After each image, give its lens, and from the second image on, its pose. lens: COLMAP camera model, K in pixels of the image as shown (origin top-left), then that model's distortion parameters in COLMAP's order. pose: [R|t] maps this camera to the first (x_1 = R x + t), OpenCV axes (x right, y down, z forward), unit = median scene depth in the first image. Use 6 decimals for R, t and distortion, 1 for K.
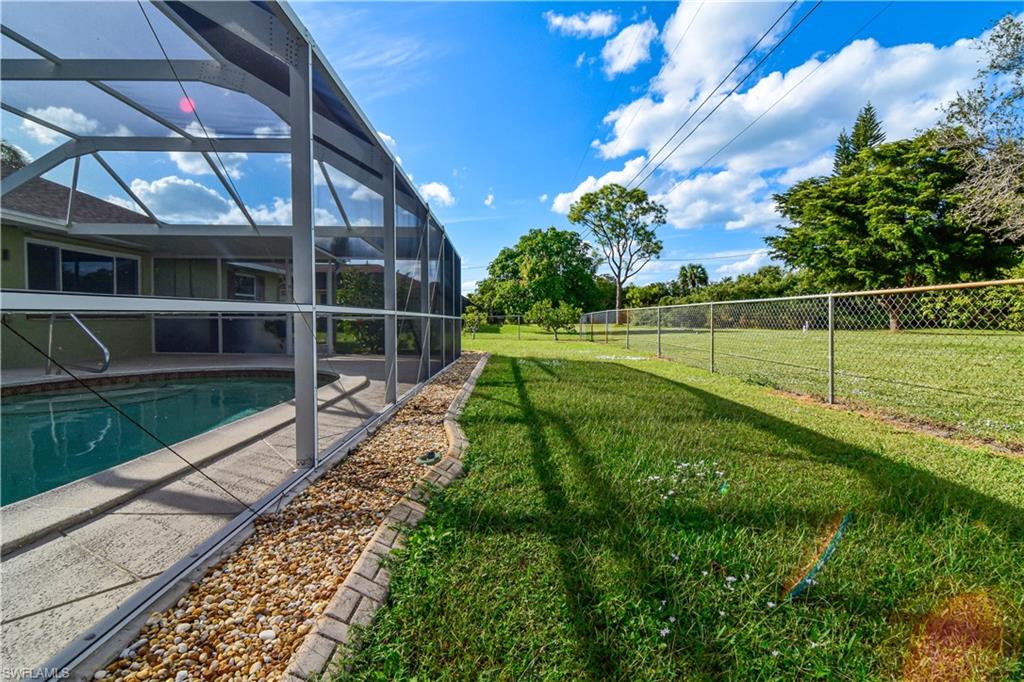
lens RADIAL K [[483.1, 0, 510.6], [0, 483.1, 336.8], [0, 0, 1]] dist [0.013700, -0.000807]
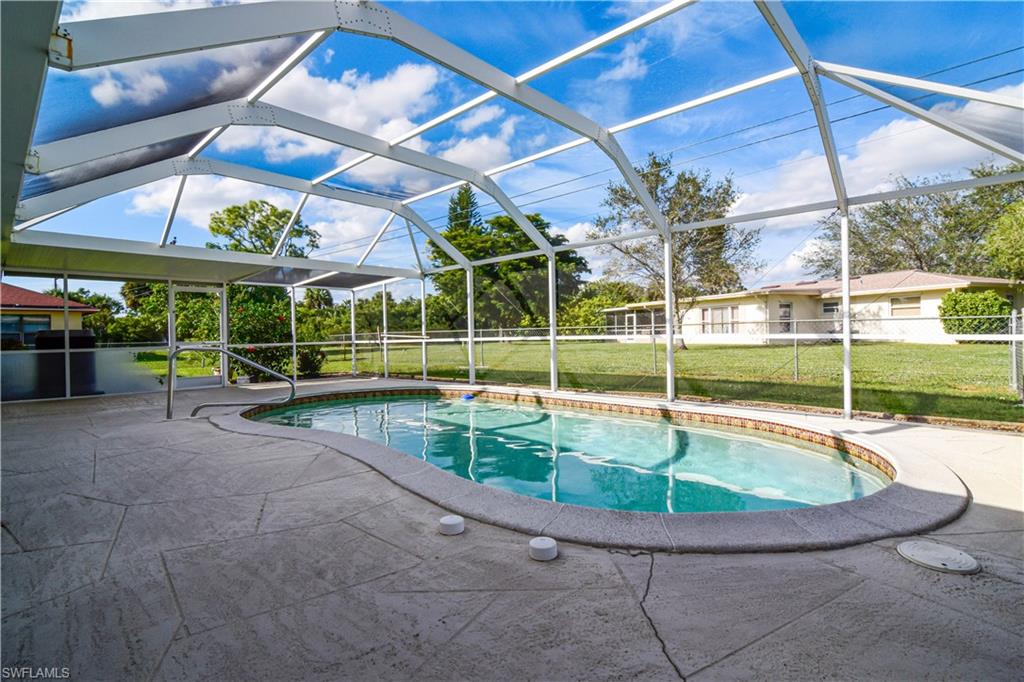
lens RADIAL K [[483.1, 0, 510.6], [0, 483.1, 336.8], [0, 0, 1]] dist [0.013700, -0.000807]
pose [[0.682130, -0.022118, 0.730896, -0.167264], [0.051456, 0.998517, -0.017806, -0.002963], [-0.729418, 0.049755, 0.682256, -0.006454]]
